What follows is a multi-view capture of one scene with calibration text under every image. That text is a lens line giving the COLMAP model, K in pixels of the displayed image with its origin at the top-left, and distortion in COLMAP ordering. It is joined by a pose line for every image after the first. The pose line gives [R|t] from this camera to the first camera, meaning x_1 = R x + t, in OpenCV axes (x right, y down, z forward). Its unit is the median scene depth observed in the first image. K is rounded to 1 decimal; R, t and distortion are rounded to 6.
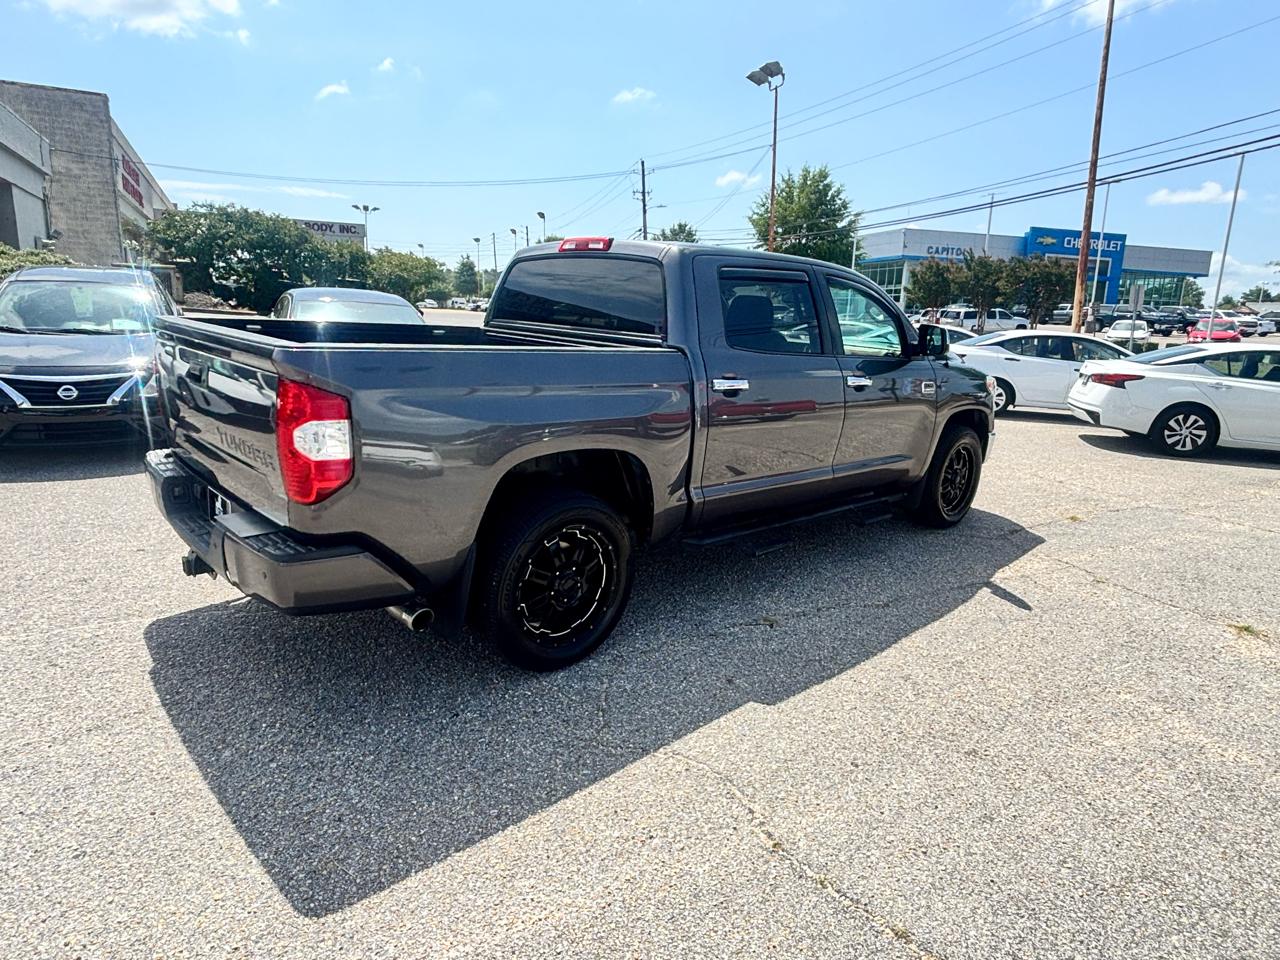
lens RADIAL K [[772.5, 0, 643.9], [0, 772.5, 483.1], [0, 0, 1]] dist [-0.004463, -0.001277]
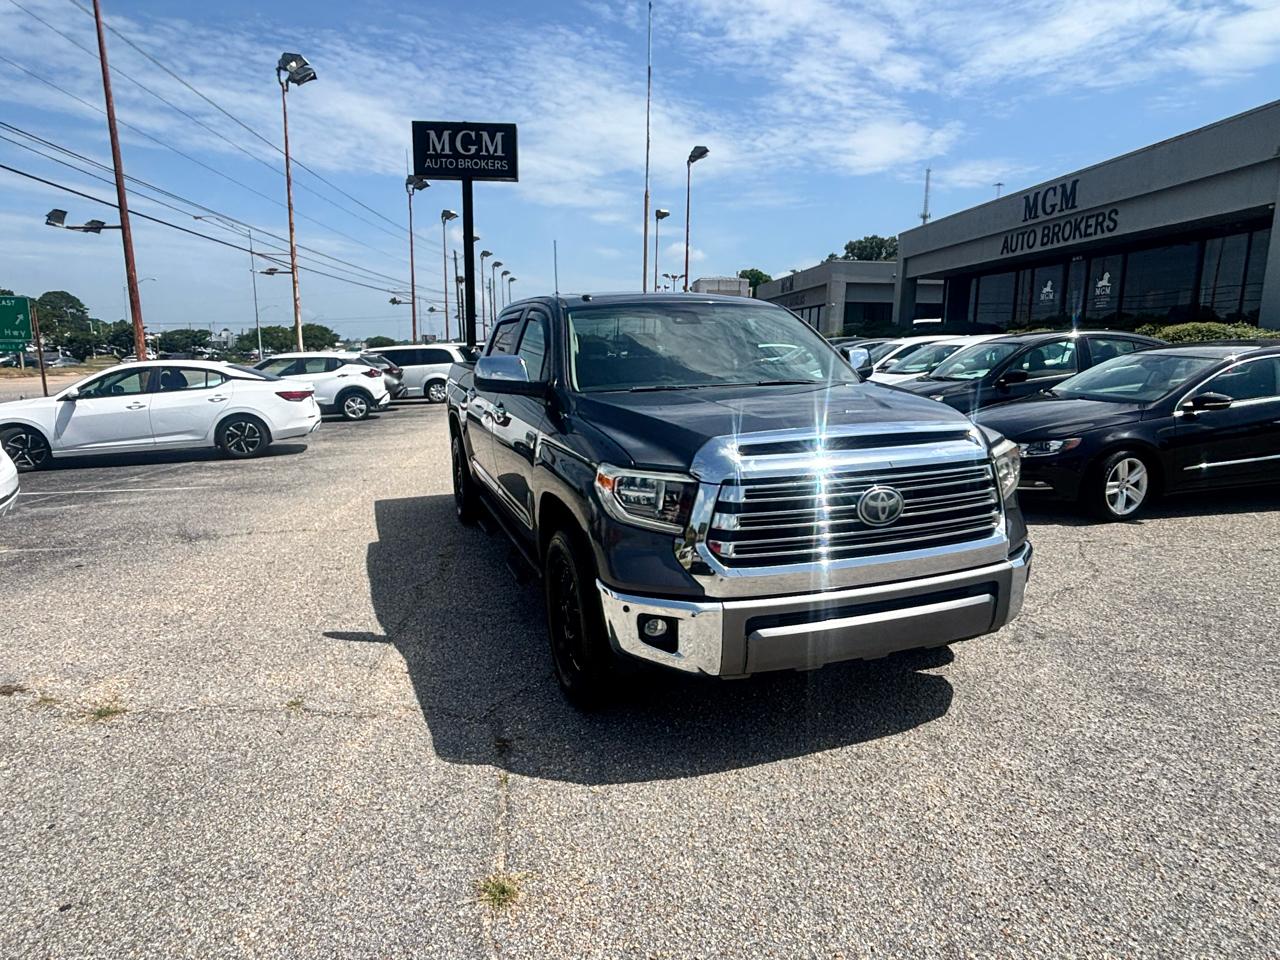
lens RADIAL K [[760.1, 0, 637.8], [0, 760.1, 476.1], [0, 0, 1]] dist [0.031635, -0.057892]
pose [[-0.393643, 0.119235, -0.911498, 1.155634], [-0.221307, 0.950098, 0.219858, -0.316575], [0.892227, 0.288266, -0.347612, 1.565632]]
